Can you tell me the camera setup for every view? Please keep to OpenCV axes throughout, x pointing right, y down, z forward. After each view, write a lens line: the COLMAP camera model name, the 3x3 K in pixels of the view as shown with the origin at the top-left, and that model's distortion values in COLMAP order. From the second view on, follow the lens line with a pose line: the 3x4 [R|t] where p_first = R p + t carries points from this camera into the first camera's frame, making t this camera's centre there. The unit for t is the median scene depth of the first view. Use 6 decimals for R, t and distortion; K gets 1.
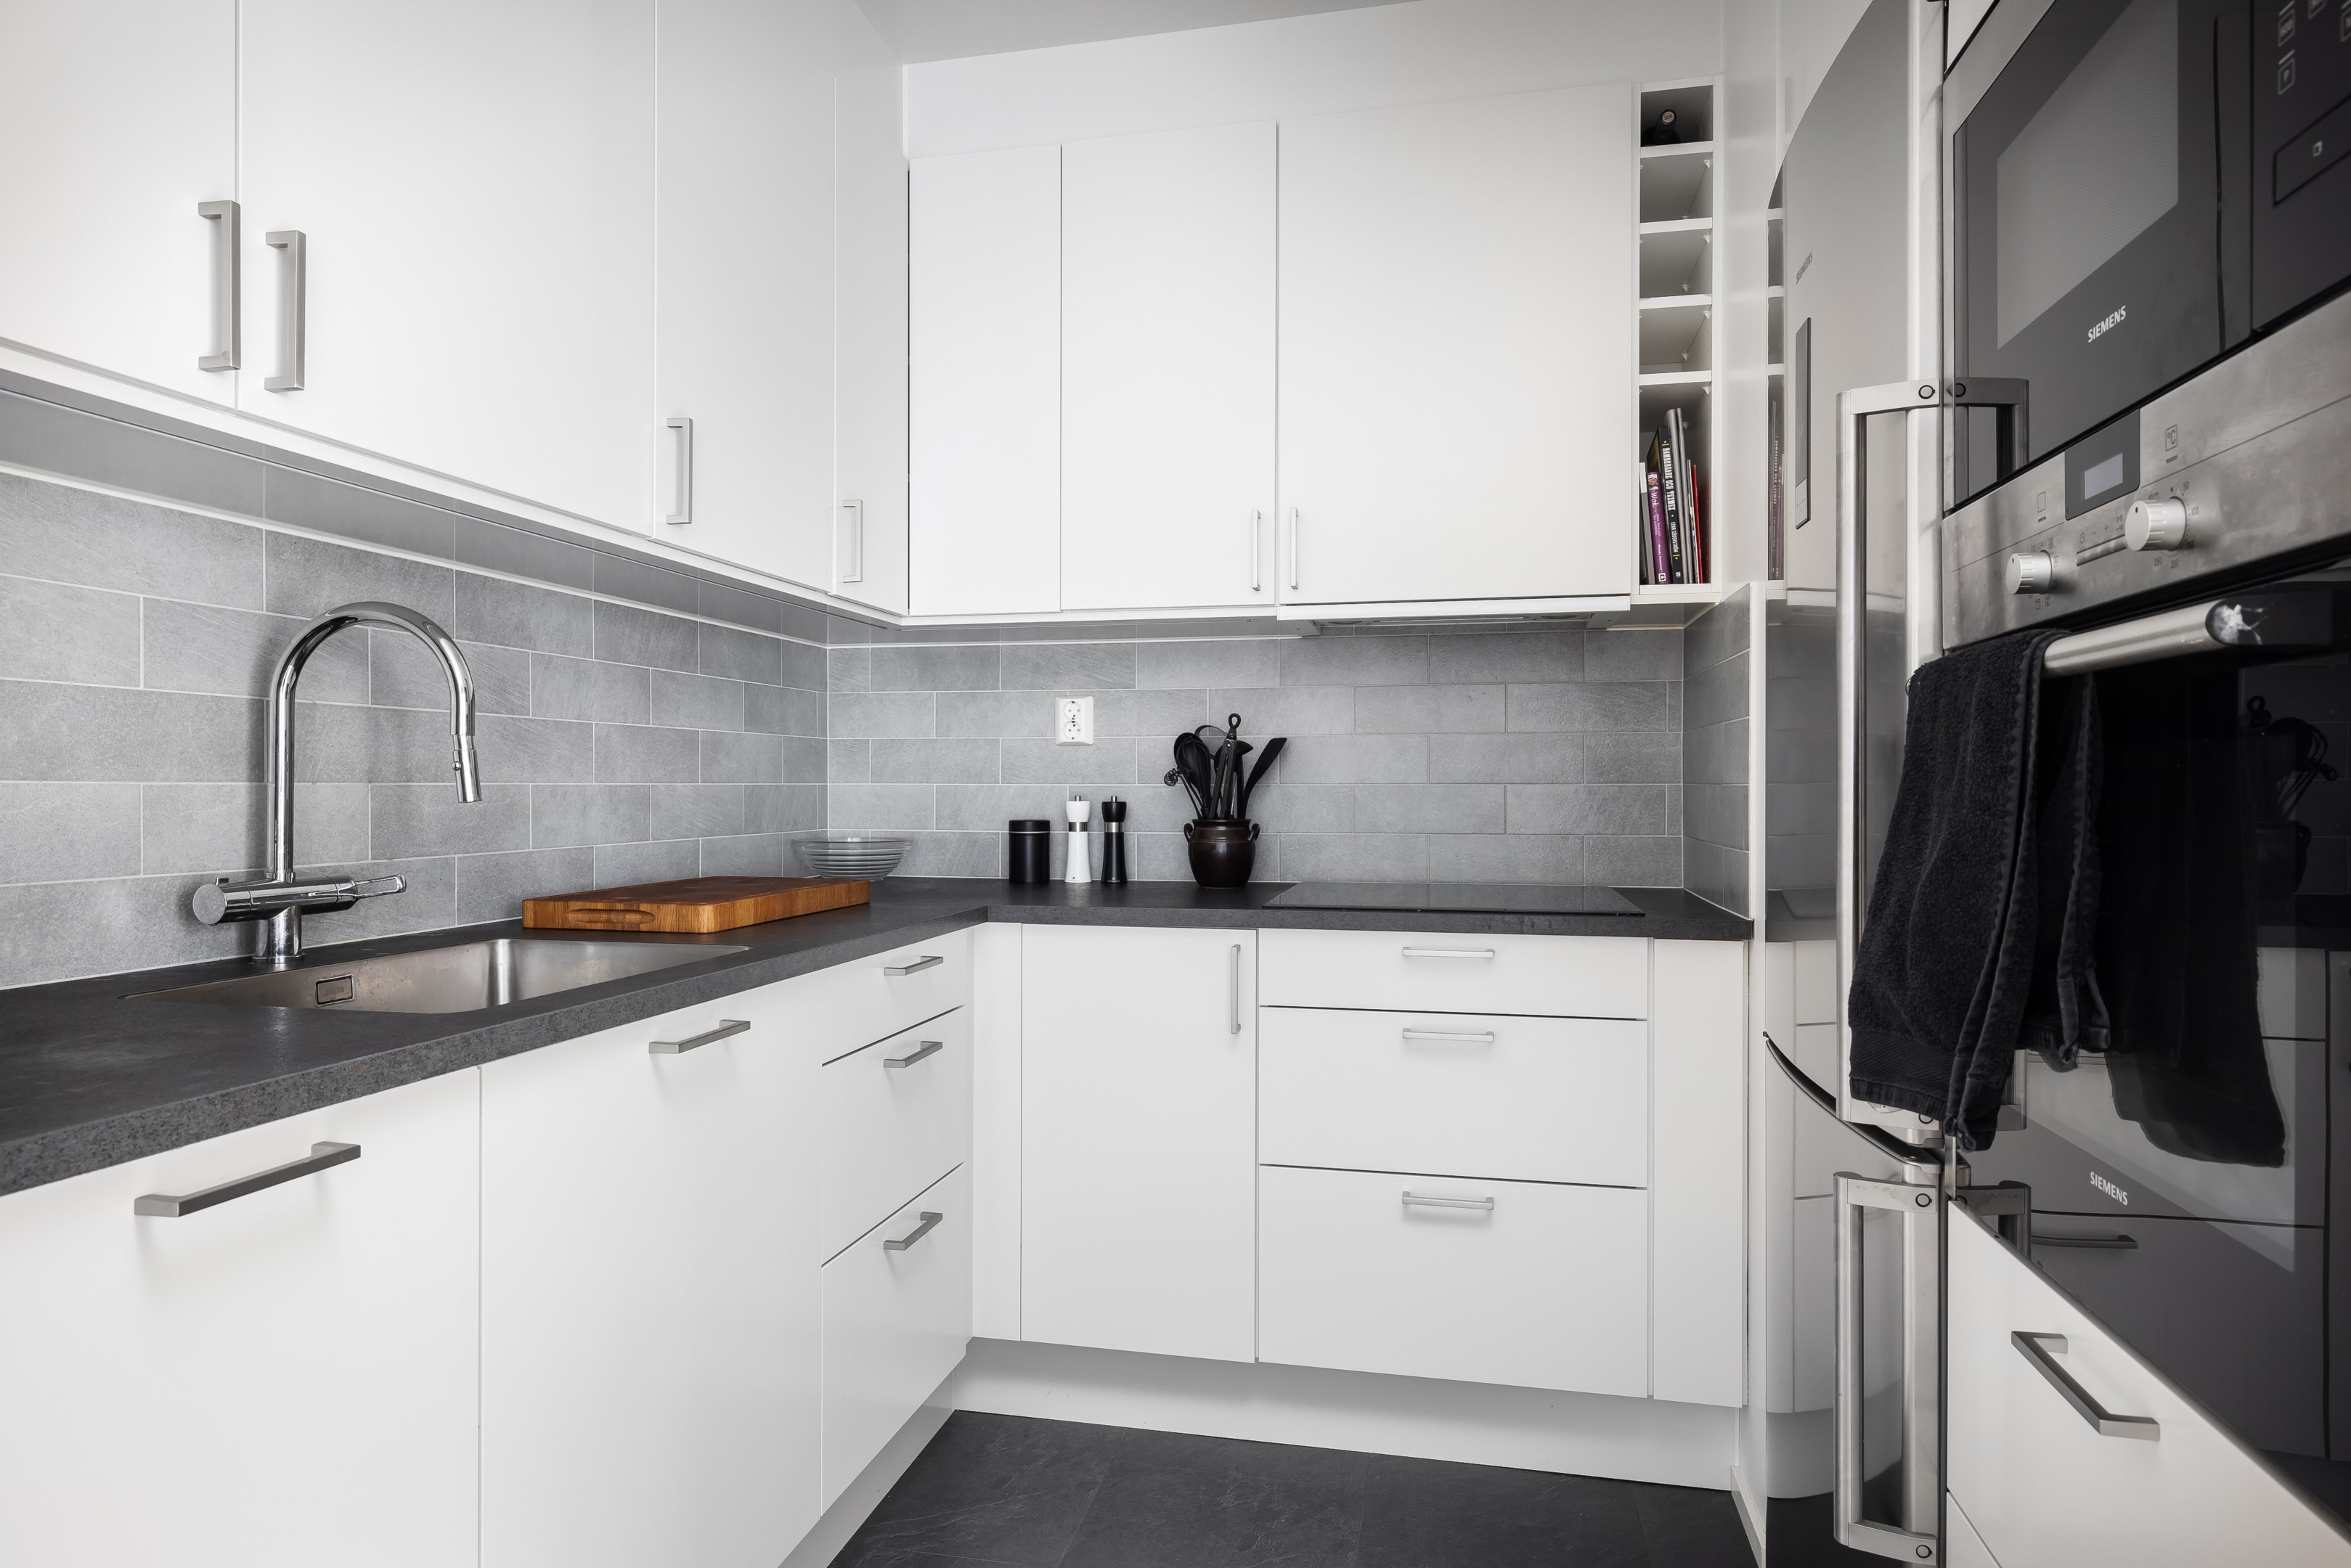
lens RADIAL K [[1355.3, 0, 1175.7], [0, 1355.3, 790.3], [0, 0, 1]] dist [0.000098, -0.000345]
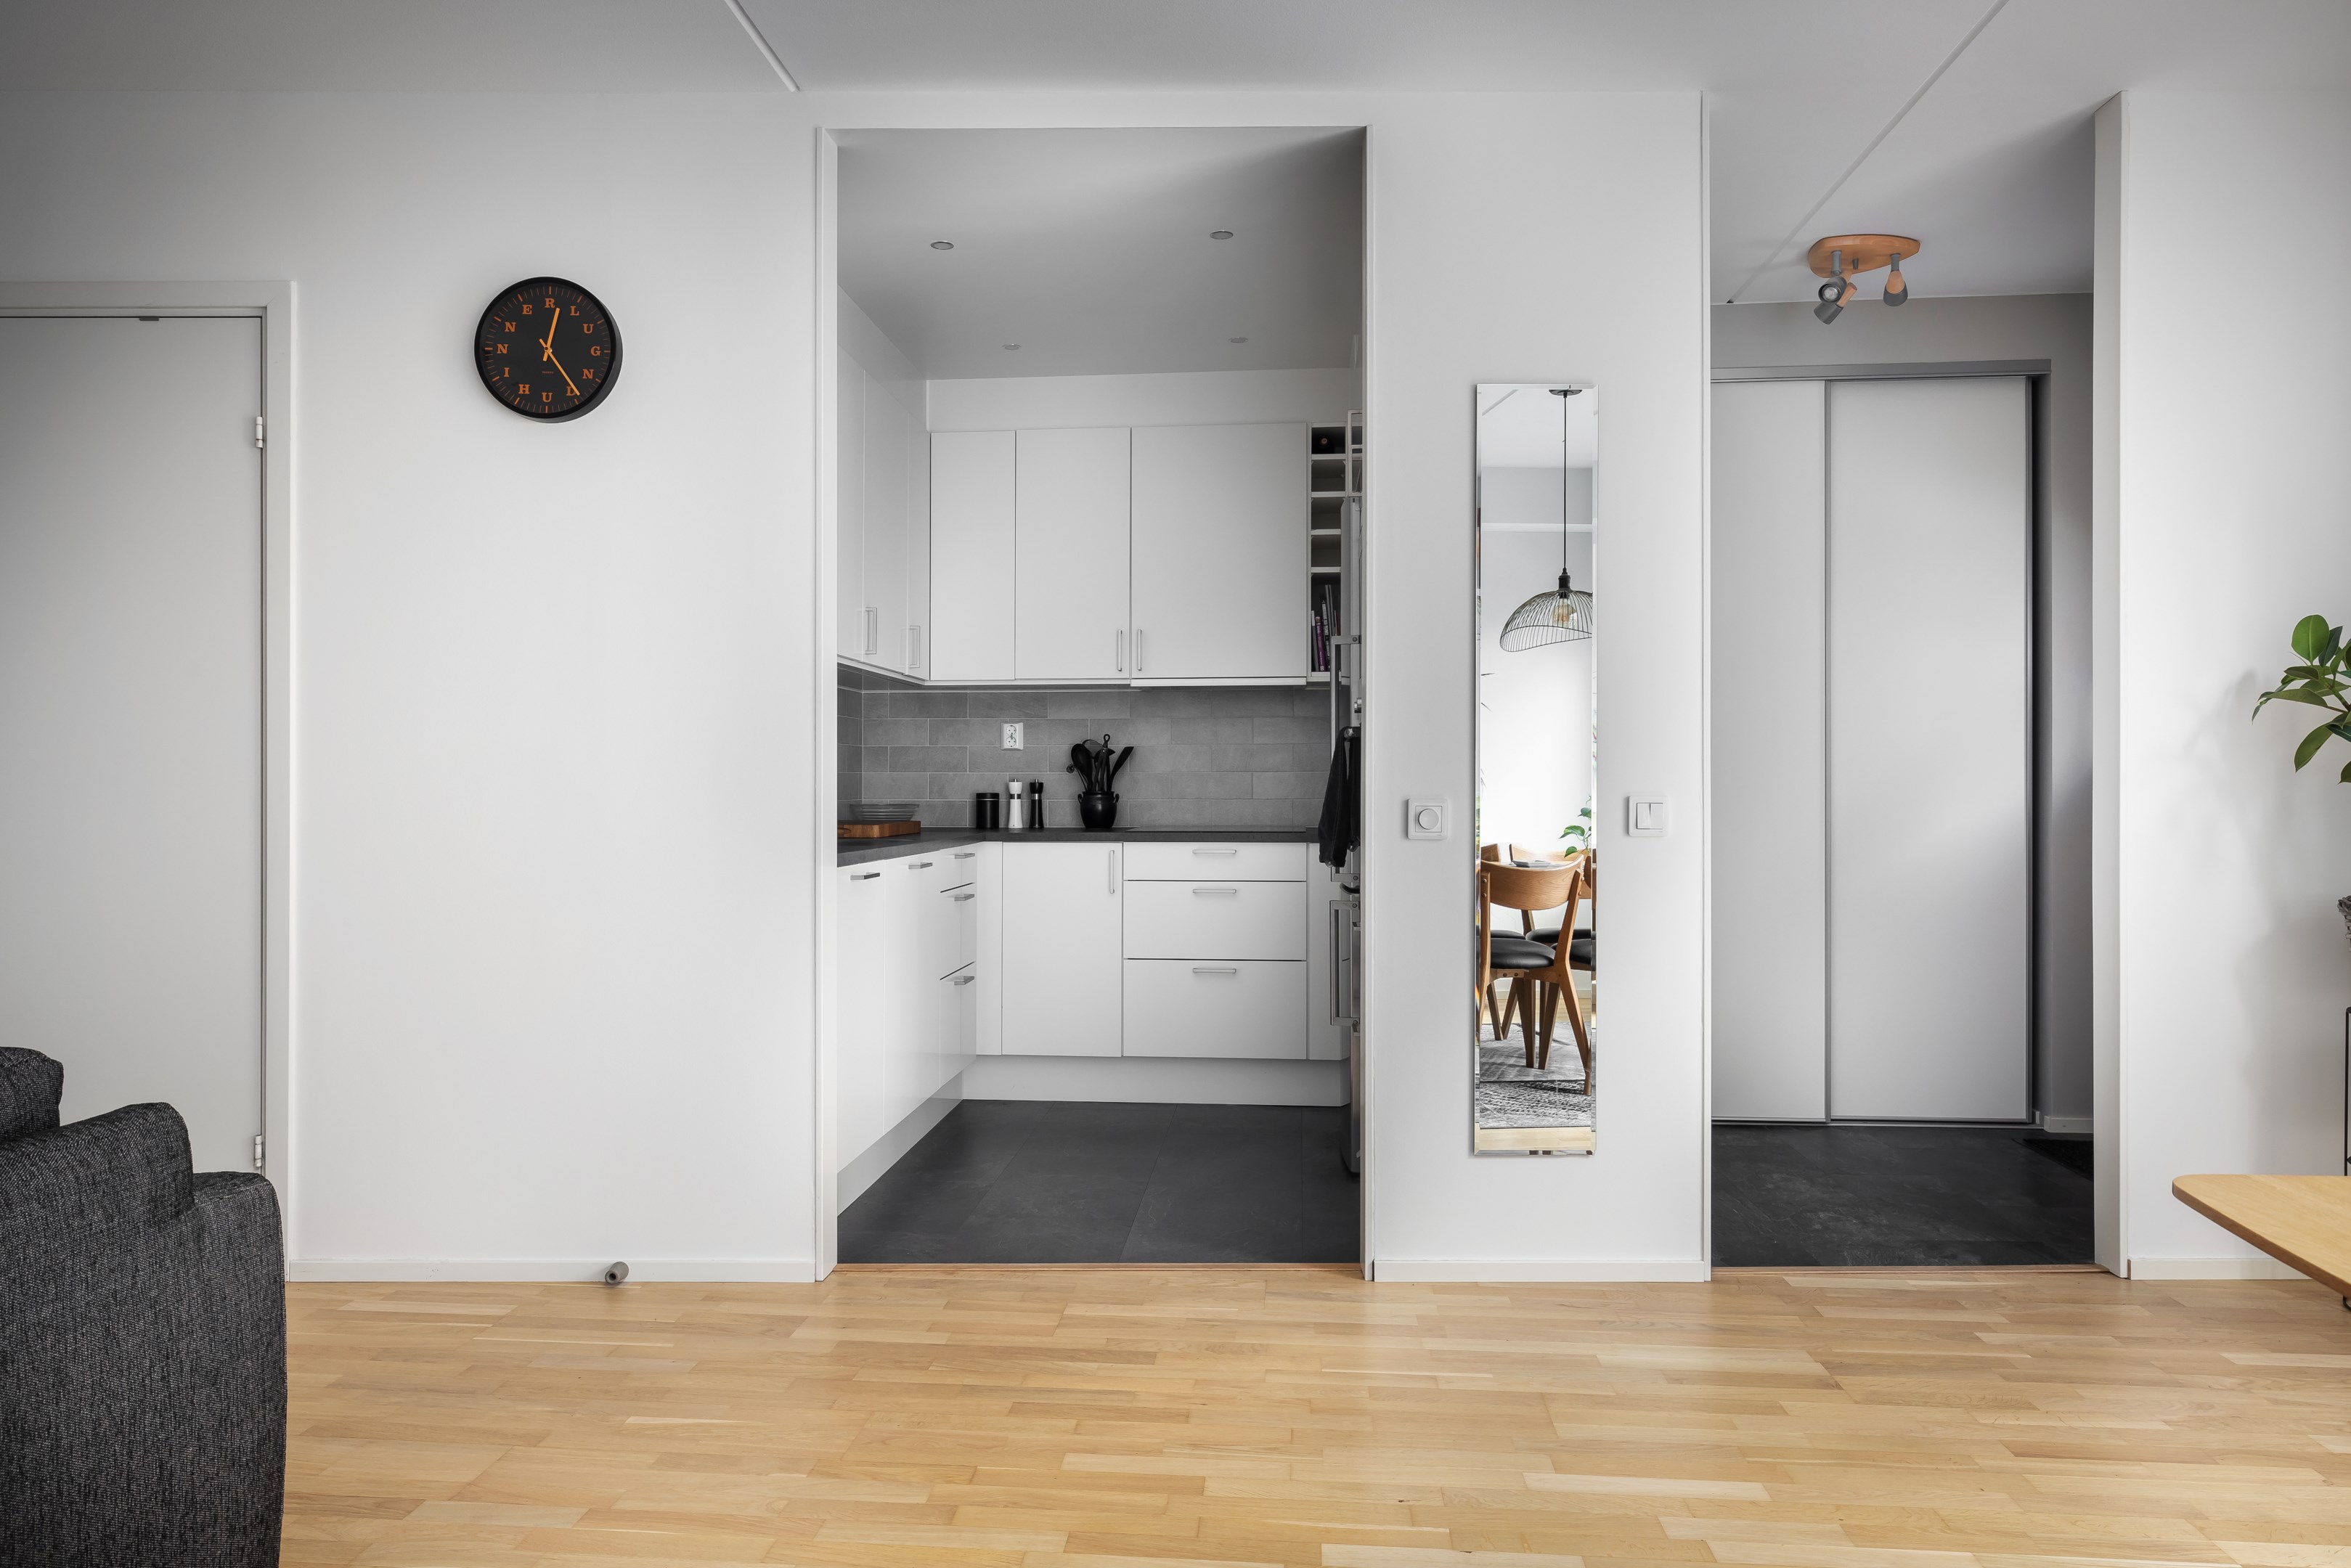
lens RADIAL K [[1525.1, 0, 1175.5], [0, 1525.1, 784.0], [0, 0, 1]] dist [-0.000503, -0.000024]
pose [[0.991298, -0.000478, 0.131635, -0.149888], [0.001378, 0.999976, -0.006747, 0.028636], [-0.131629, 0.006869, 0.991275, -1.177210]]
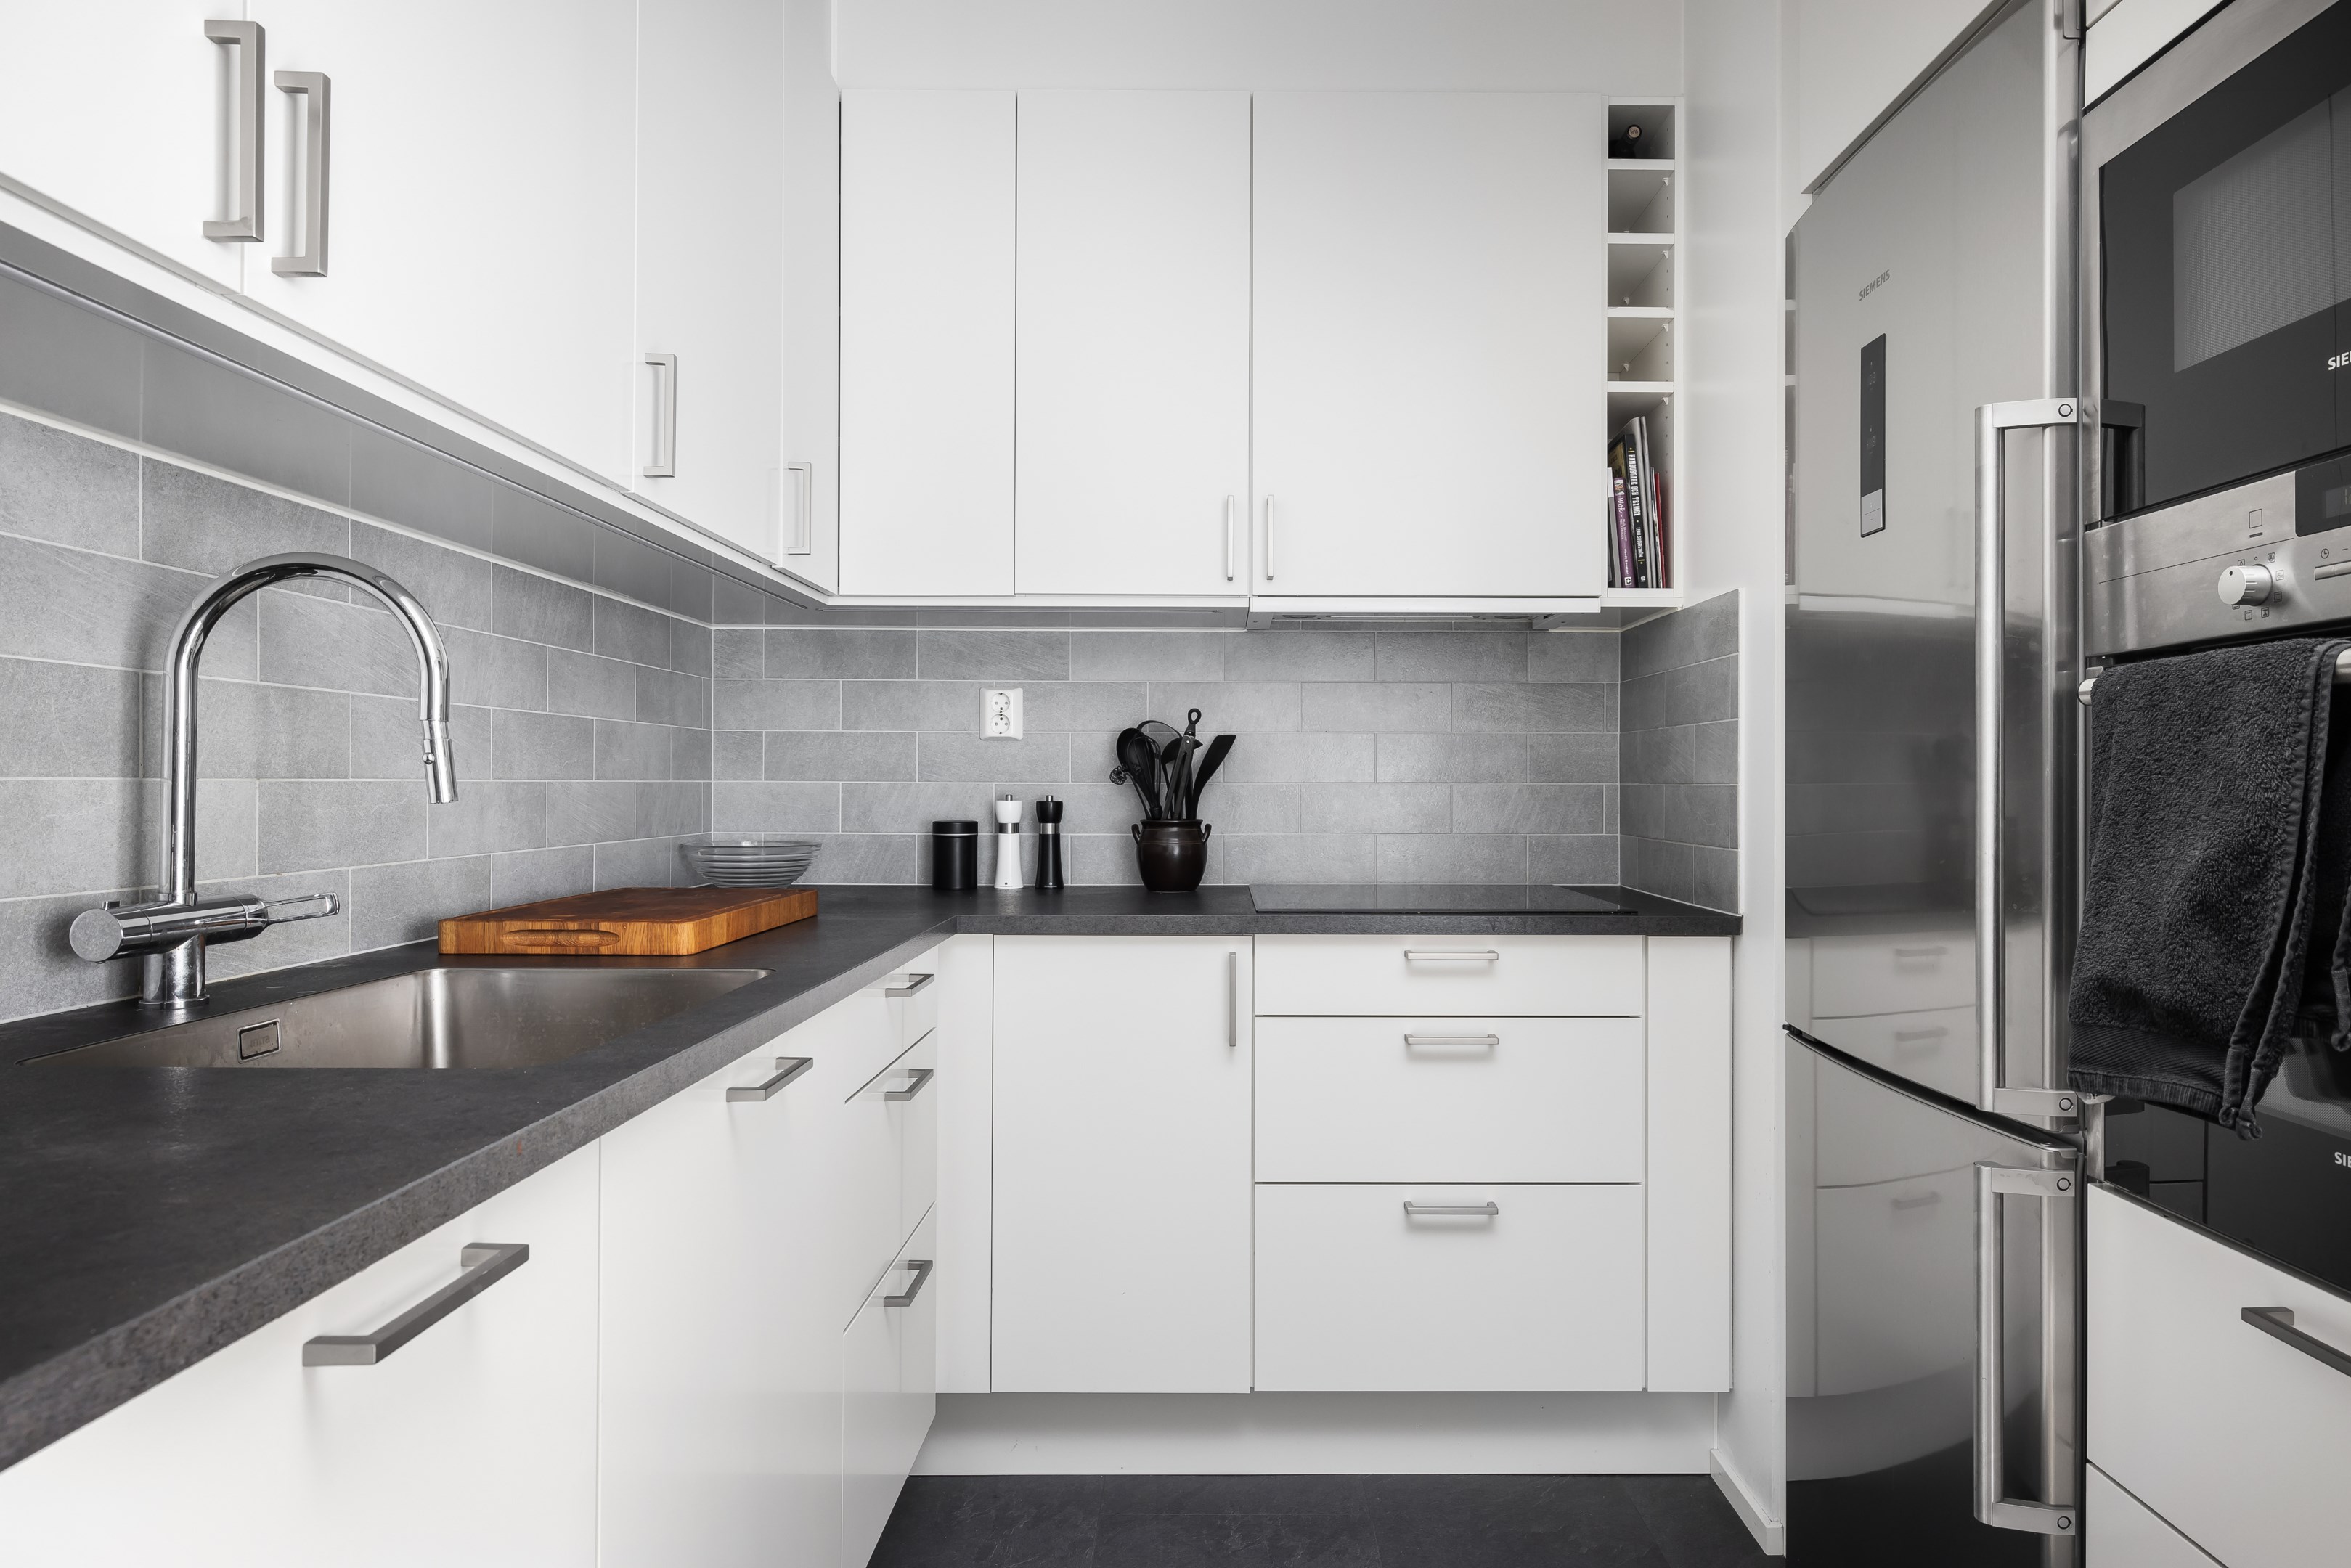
lens RADIAL K [[1376.9, 0, 1234.4], [0, 1376.9, 779.6], [0, 0, 1]] dist [0.000252, -0.000454]
pose [[0.974657, 0.002942, 0.223687, -0.156542], [-0.001453, 0.999976, -0.006821, -0.000232], [-0.223701, 0.006324, 0.974637, 0.055378]]
